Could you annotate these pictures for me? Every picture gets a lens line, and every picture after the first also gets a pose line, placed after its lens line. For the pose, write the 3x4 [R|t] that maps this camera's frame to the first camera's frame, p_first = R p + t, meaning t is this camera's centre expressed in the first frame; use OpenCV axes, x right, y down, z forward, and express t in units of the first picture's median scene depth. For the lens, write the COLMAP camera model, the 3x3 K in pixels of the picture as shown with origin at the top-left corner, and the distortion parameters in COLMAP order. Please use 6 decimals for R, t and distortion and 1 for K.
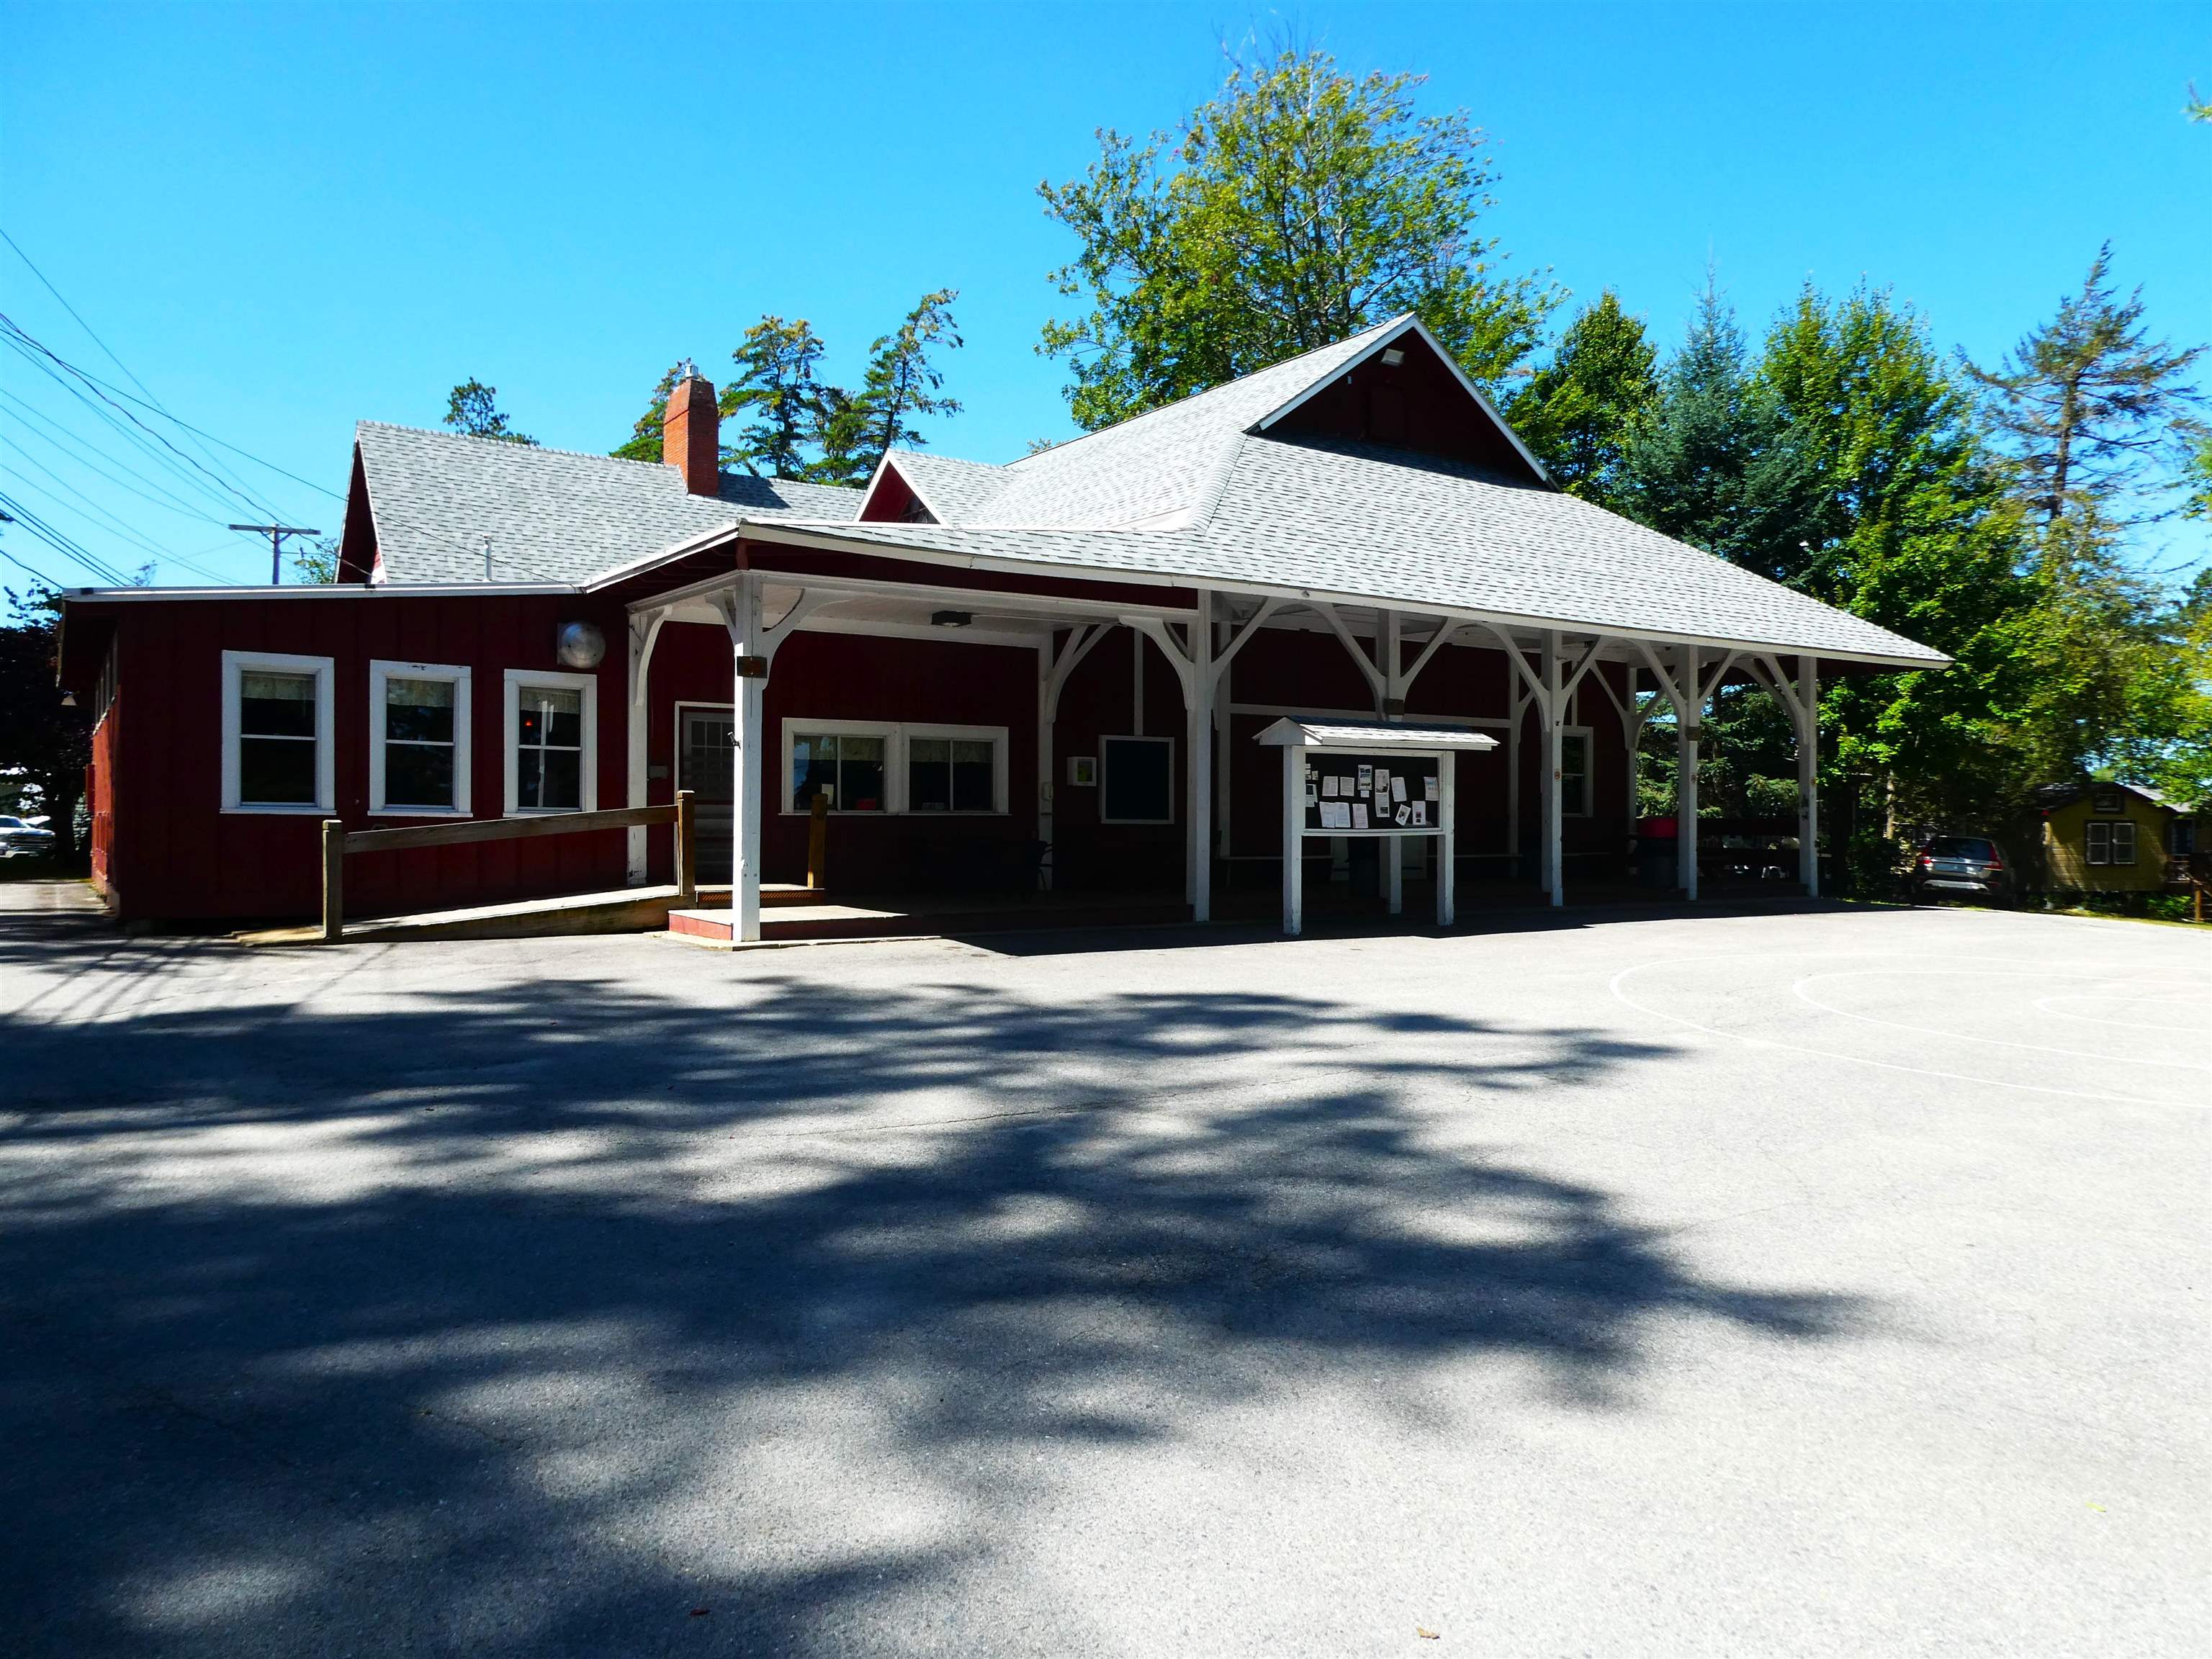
lens RADIAL K [[1567.4, 0, 1102.6], [0, 1567.4, 832.4], [0, 0, 1]] dist [-0.003937, 0.000561]
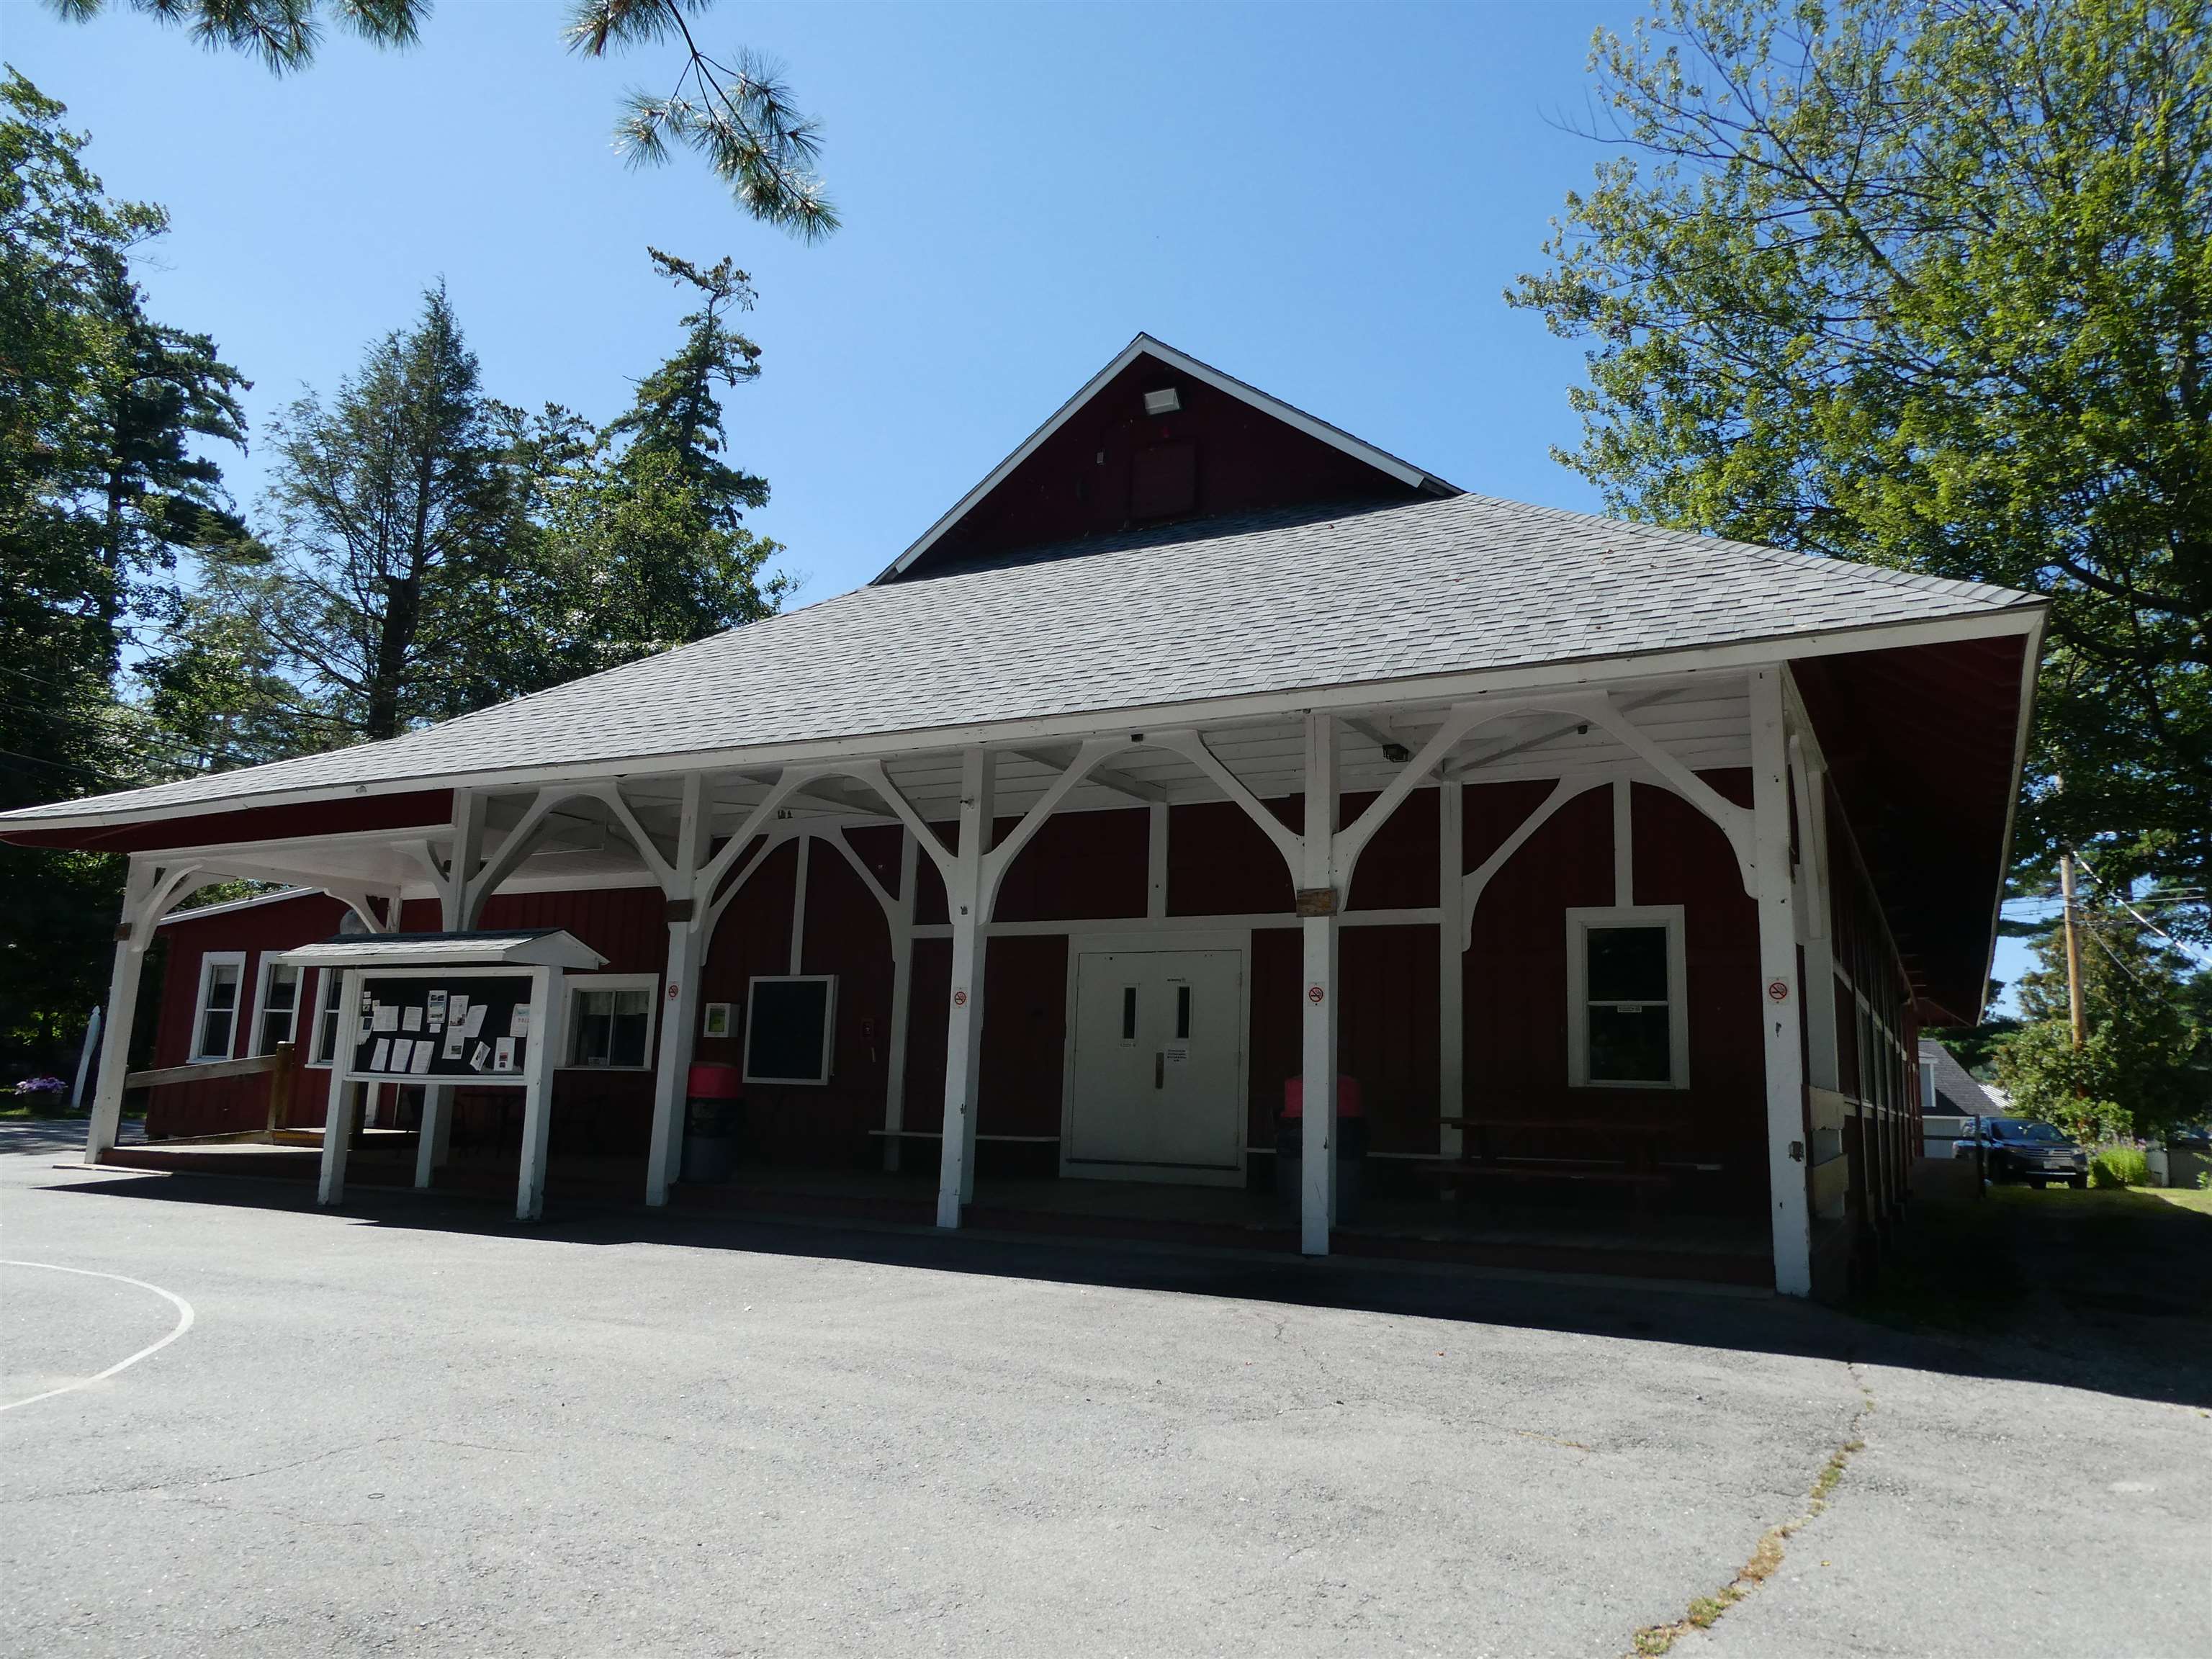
lens RADIAL K [[1567.4, 0, 1105.5], [0, 1567.4, 821.9], [0, 0, 1]] dist [-0.003937, 0.000561]
pose [[0.441363, -0.150066, -0.884692, 0.993784], [-0.035549, 0.982219, -0.184344, 0.005981], [0.896624, 0.112812, 0.428180, 0.938048]]
